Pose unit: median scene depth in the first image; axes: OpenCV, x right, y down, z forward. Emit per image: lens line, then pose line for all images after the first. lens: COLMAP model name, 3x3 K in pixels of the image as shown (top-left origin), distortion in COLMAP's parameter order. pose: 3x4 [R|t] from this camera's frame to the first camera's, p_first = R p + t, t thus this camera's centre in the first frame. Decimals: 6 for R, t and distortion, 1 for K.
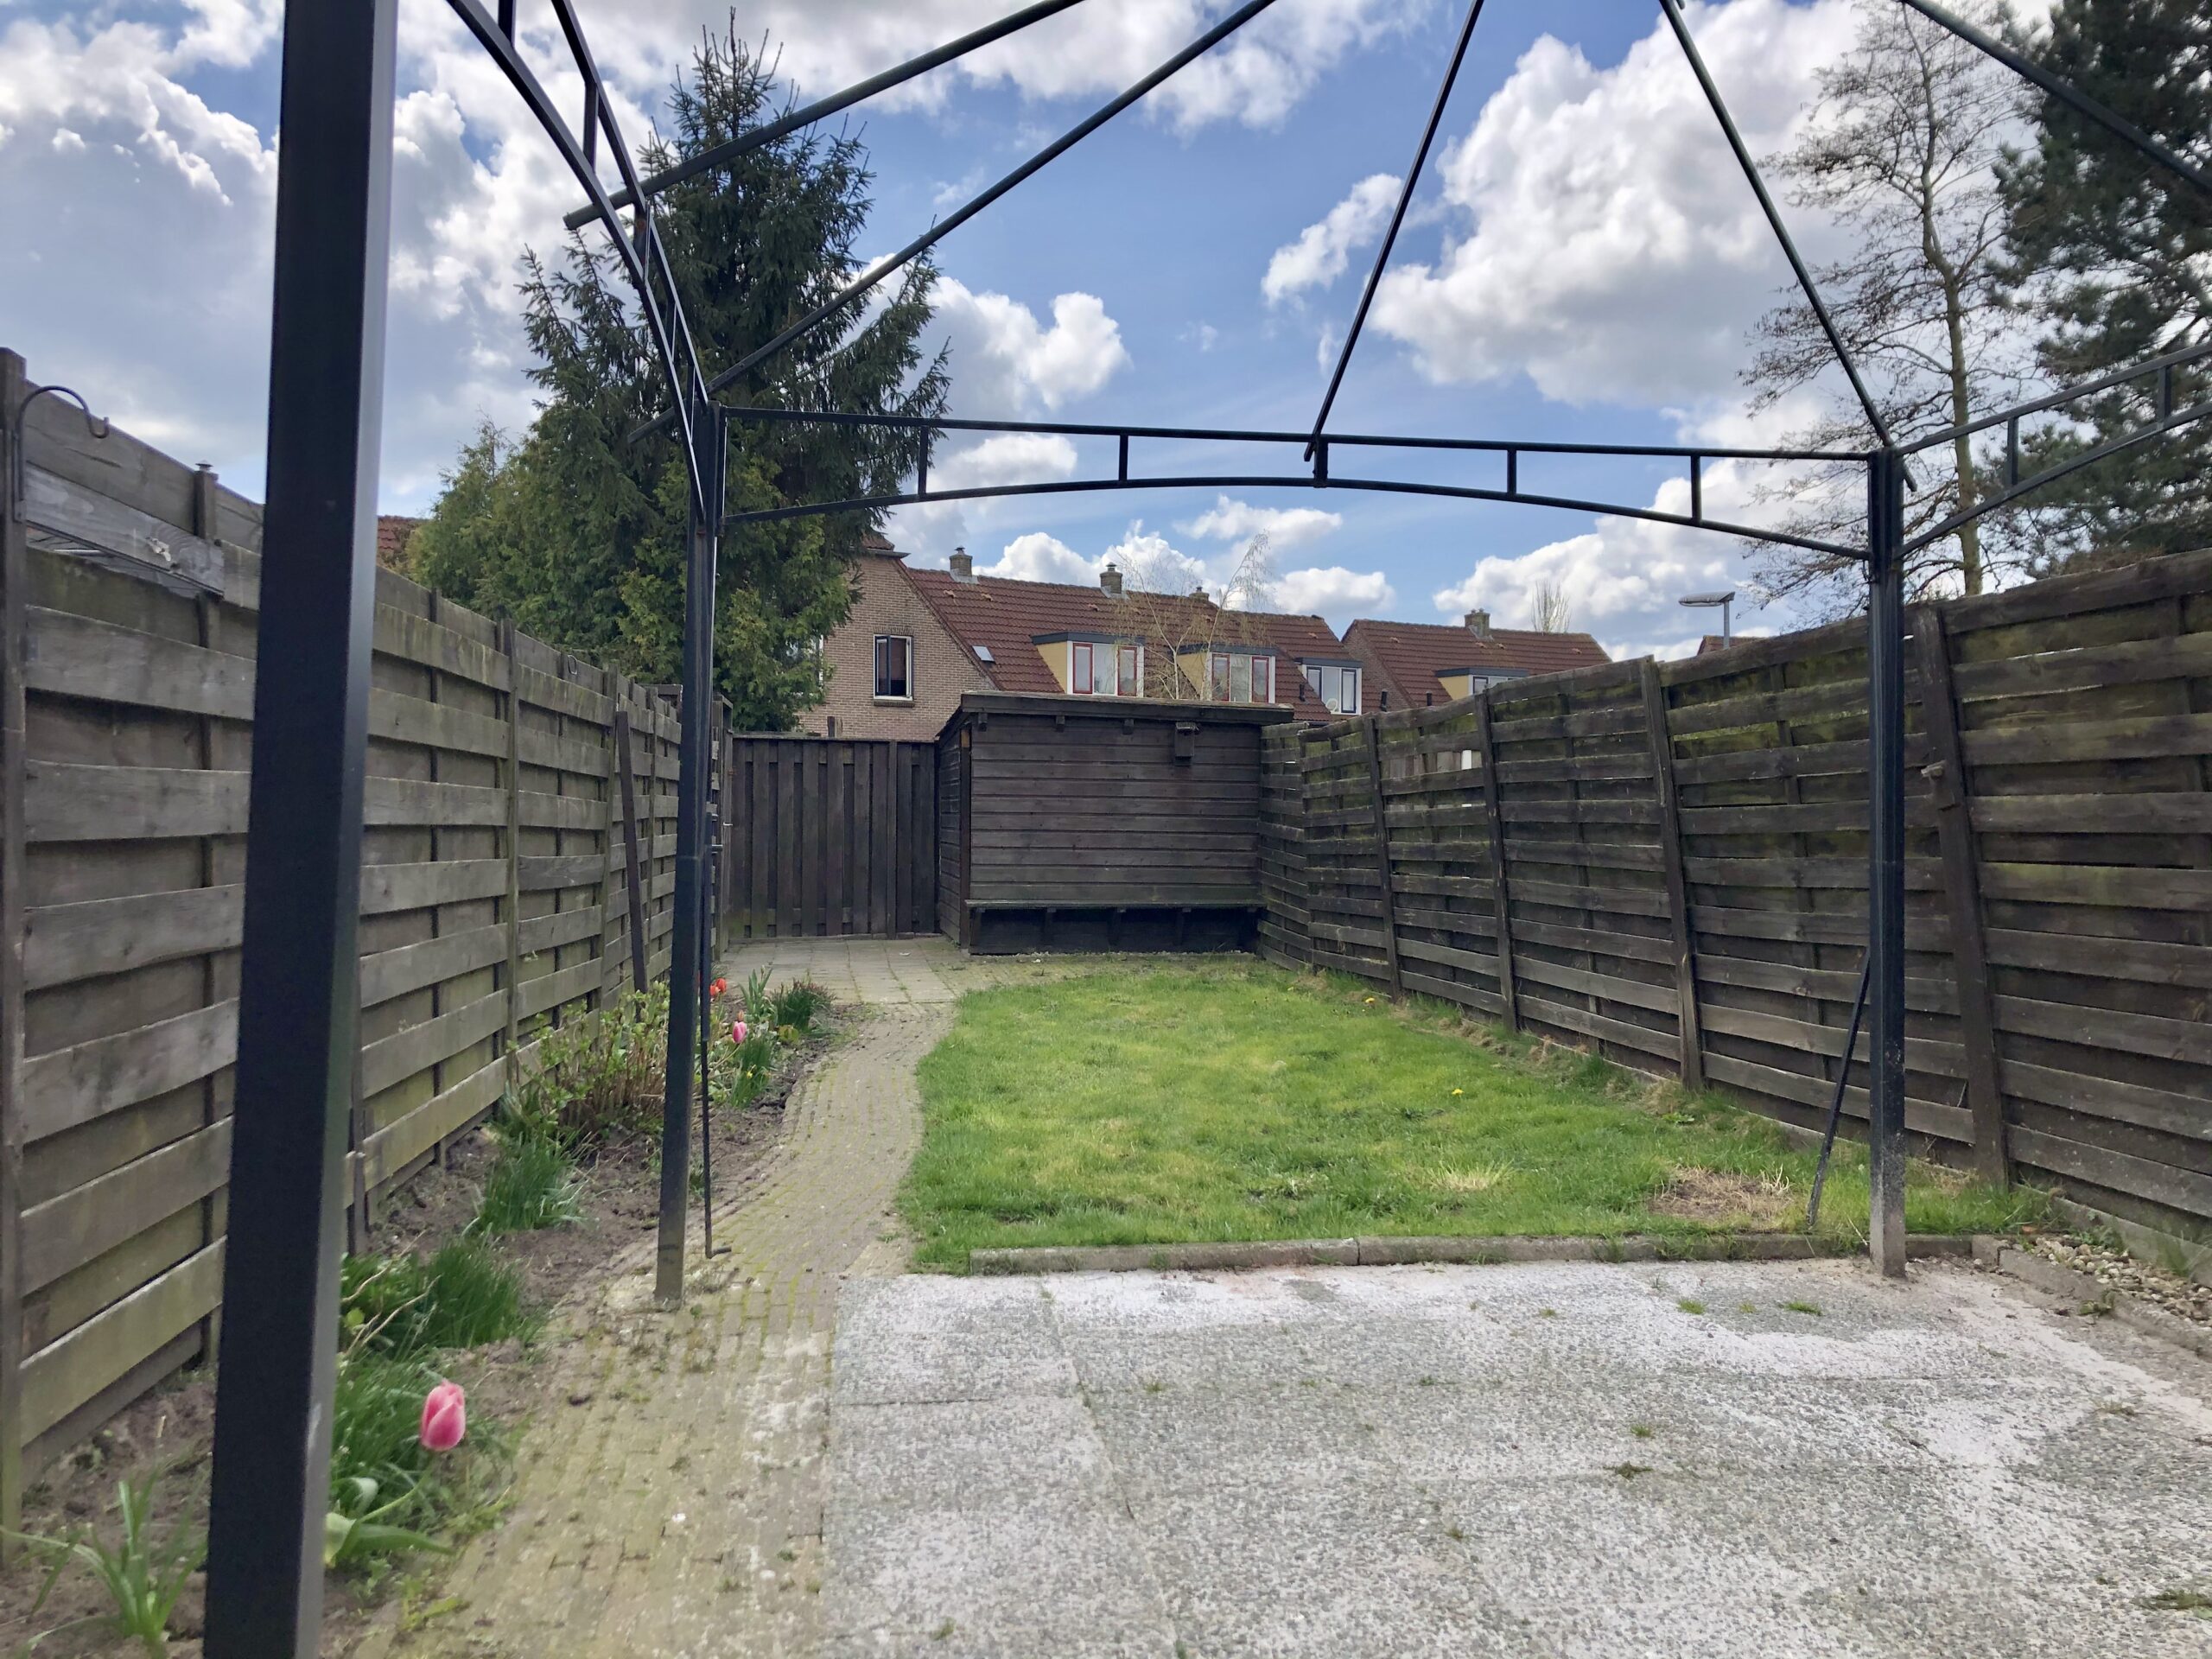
lens RADIAL K [[1781.3, 0, 1103.8], [0, 1781.3, 828.7], [0, 0, 1]] dist [0.093817, 0.002137]
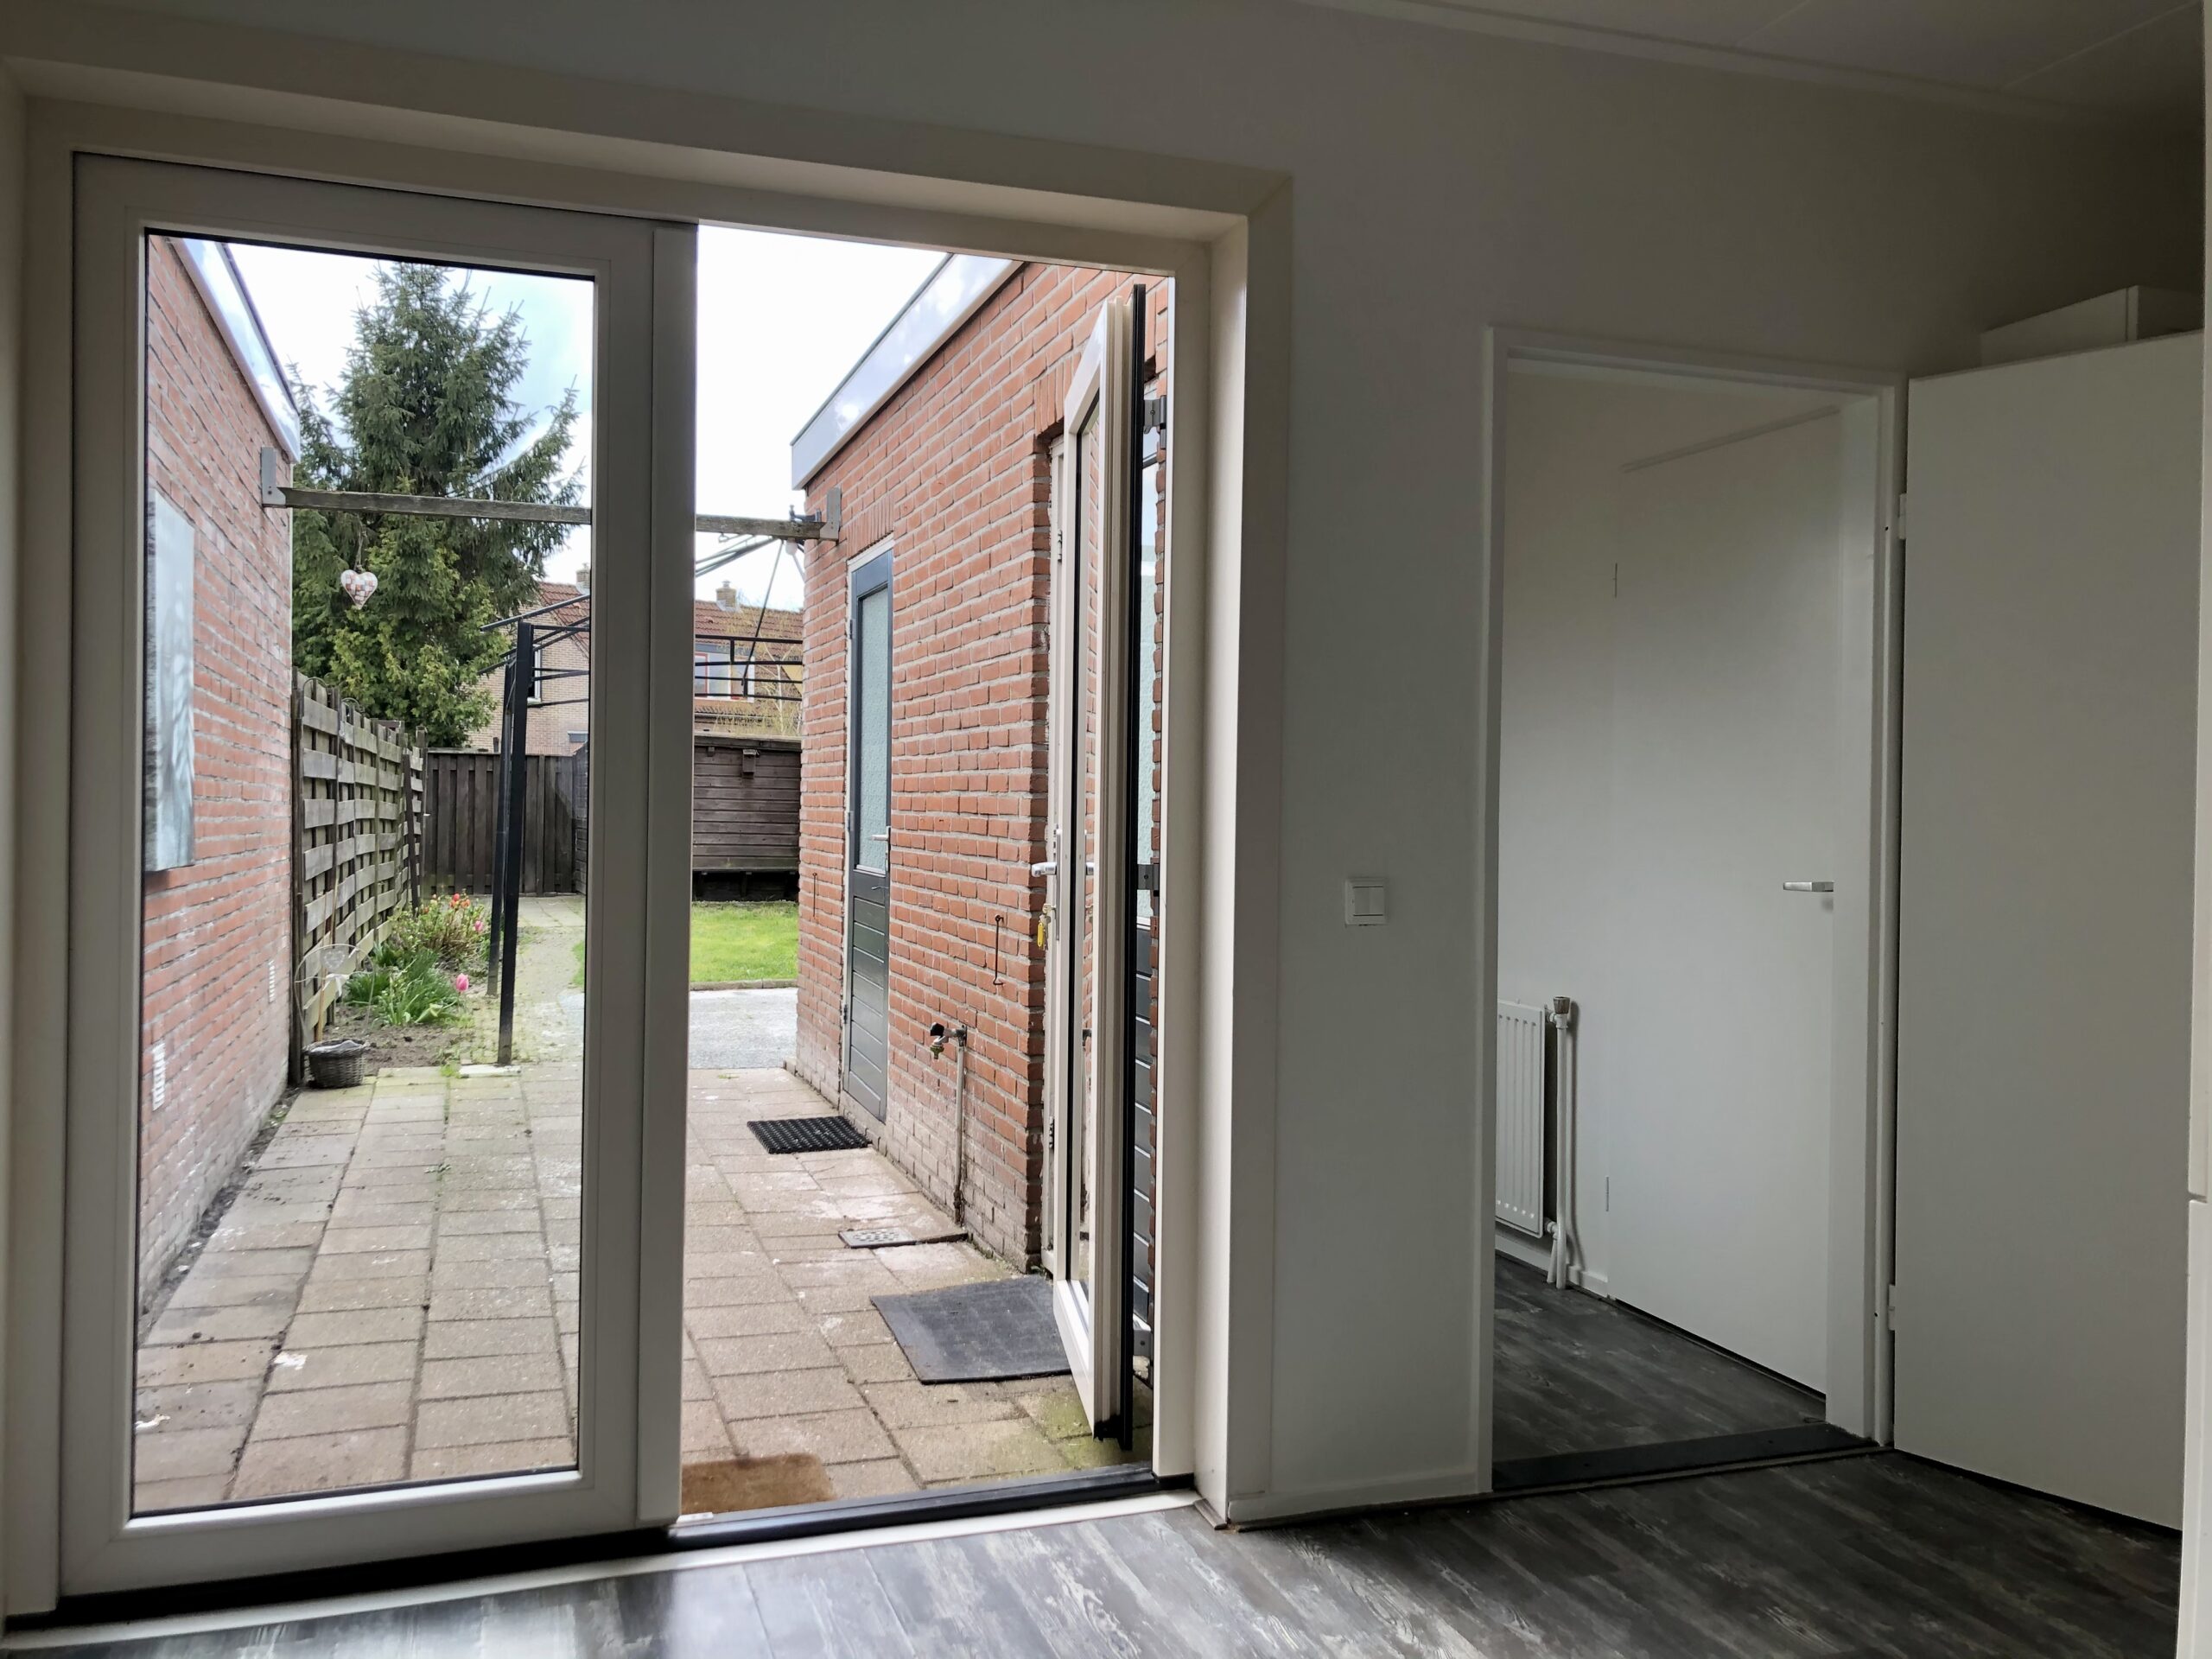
lens RADIAL K [[1789.6, 0, 1094.5], [0, 1789.6, 808.2], [0, 0, 1]] dist [0.063480, -0.064519]
pose [[0.980244, 0.007653, 0.197646, 0.027878], [-0.006621, 0.999961, -0.005885, -0.002506], [-0.197683, 0.004461, 0.980256, -0.472738]]
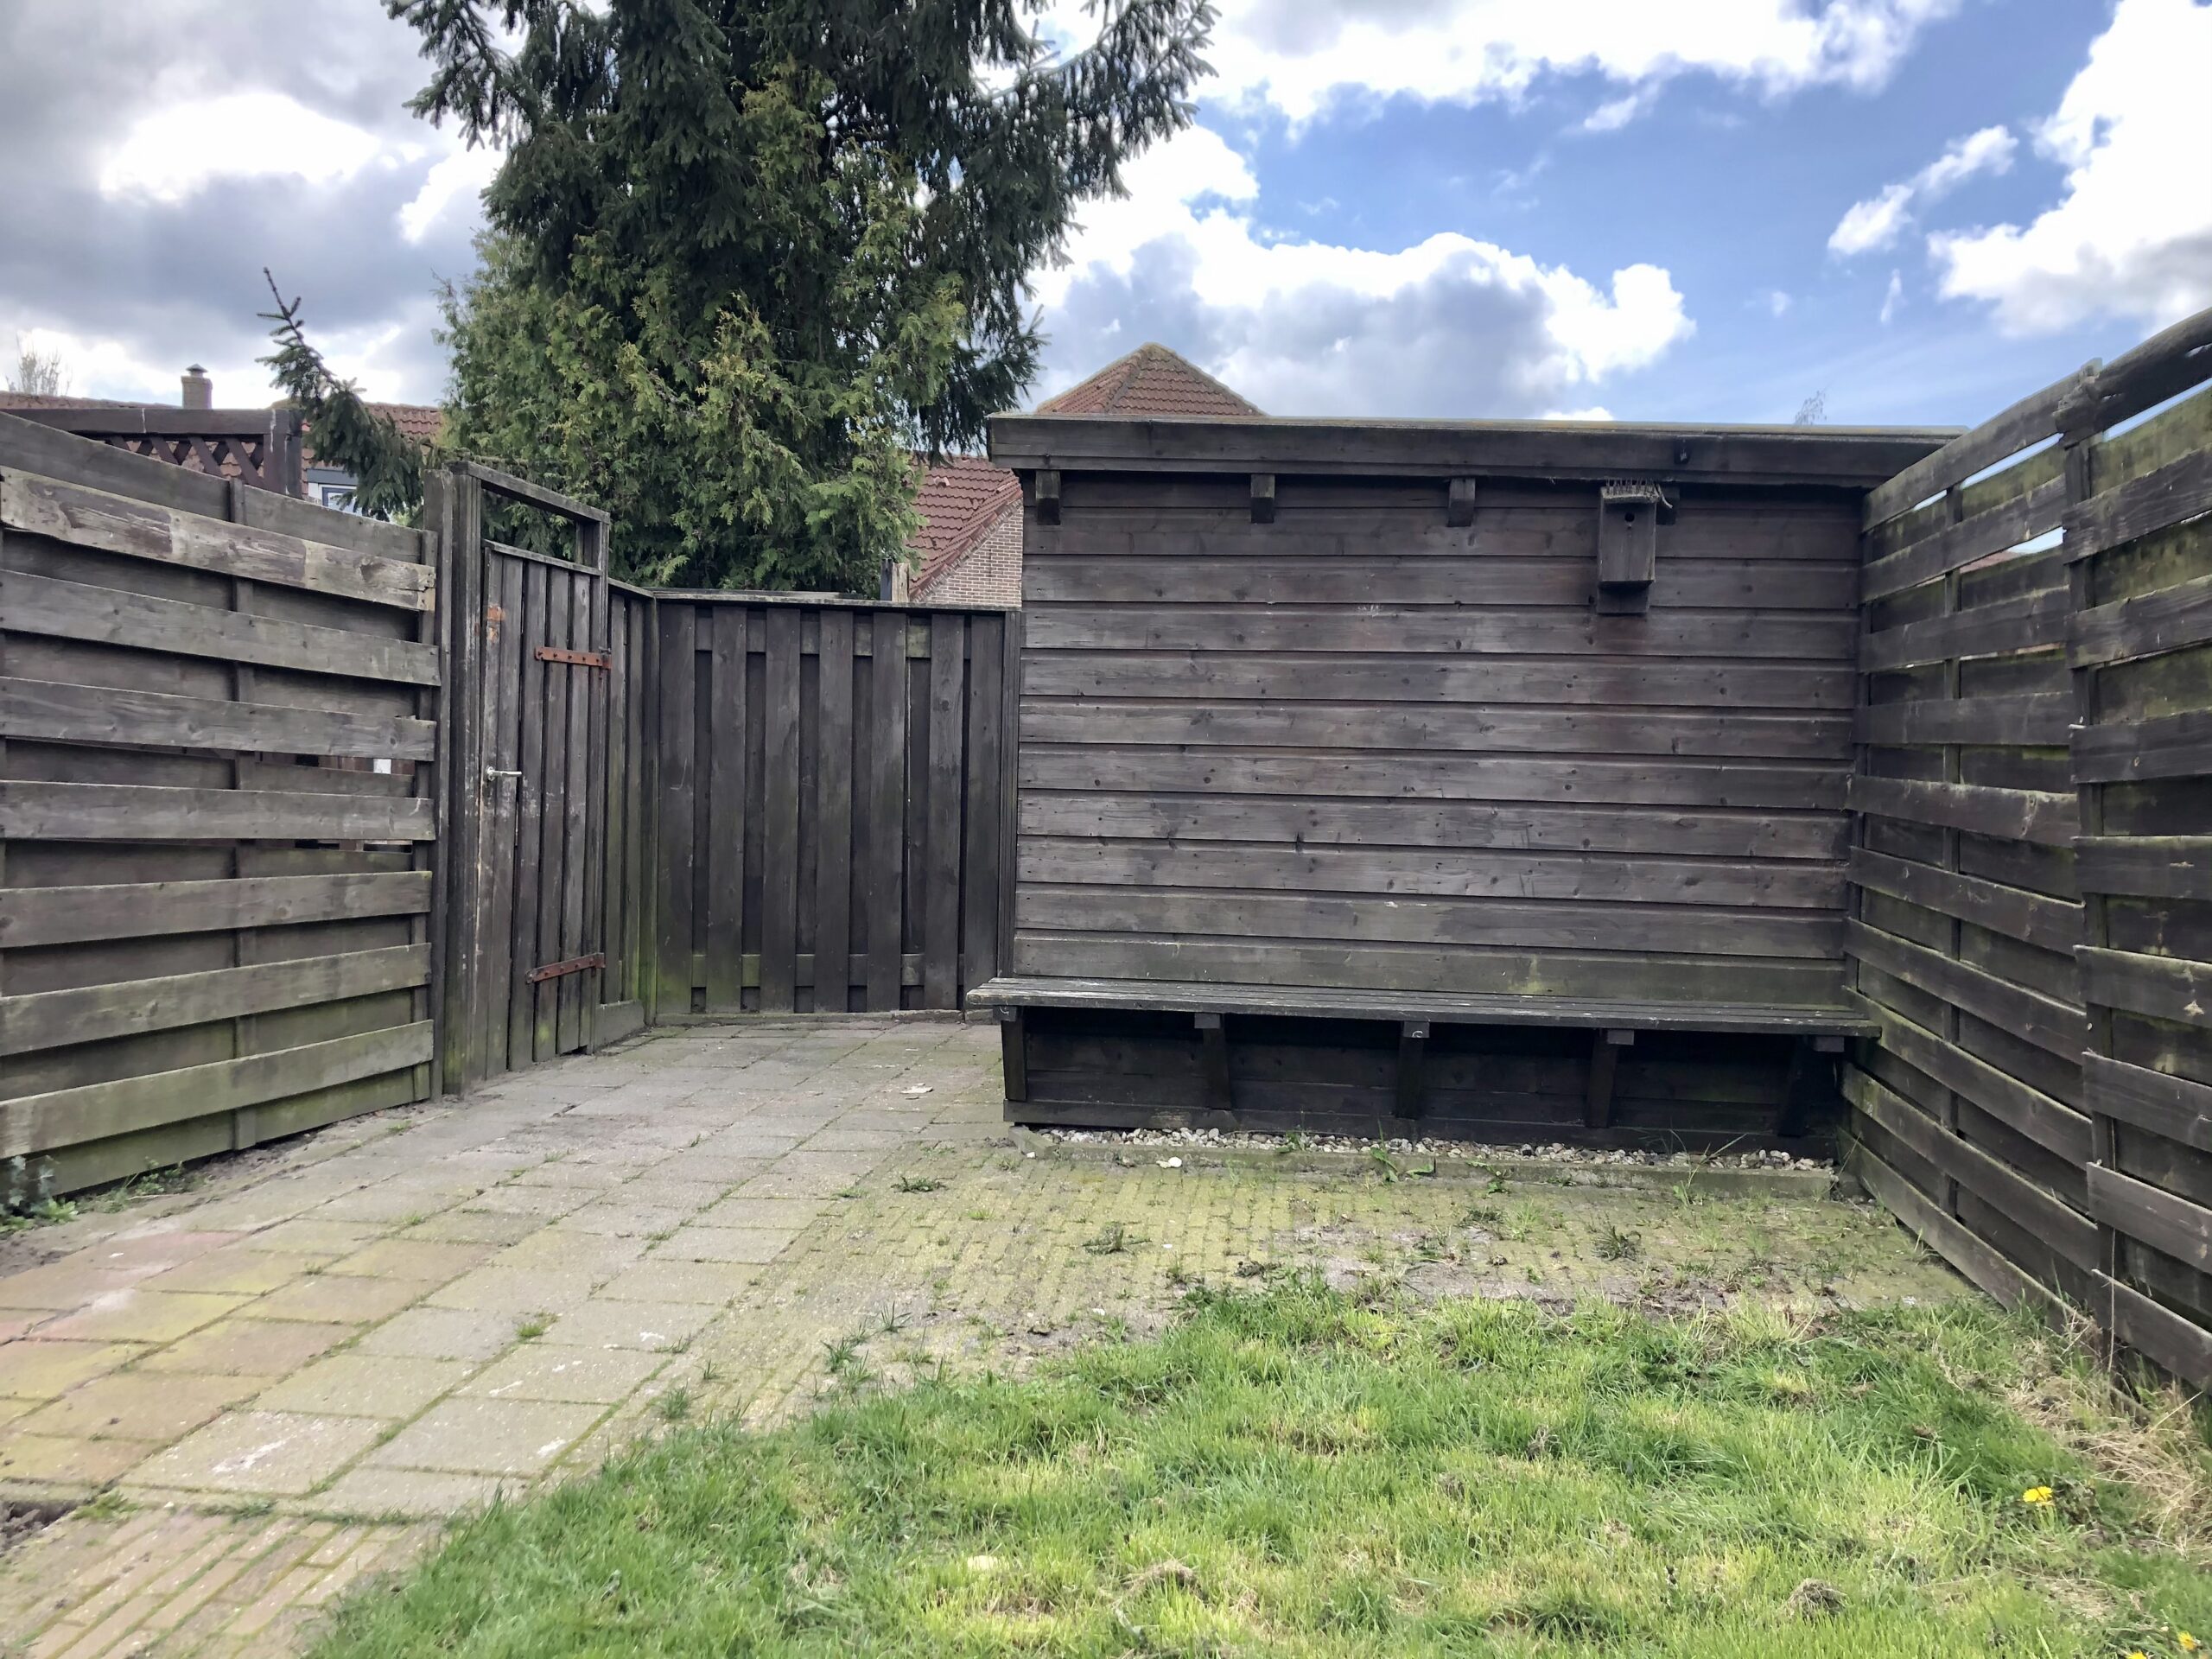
lens RADIAL K [[1789.6, 0, 1090.4], [0, 1789.6, 825.2], [0, 0, 1]] dist [0.063480, -0.064519]
pose [[0.960371, 0.016434, -0.278239, 0.037527], [-0.013790, 0.999839, 0.011458, 0.002890], [0.278383, -0.007167, 0.960443, 0.547396]]
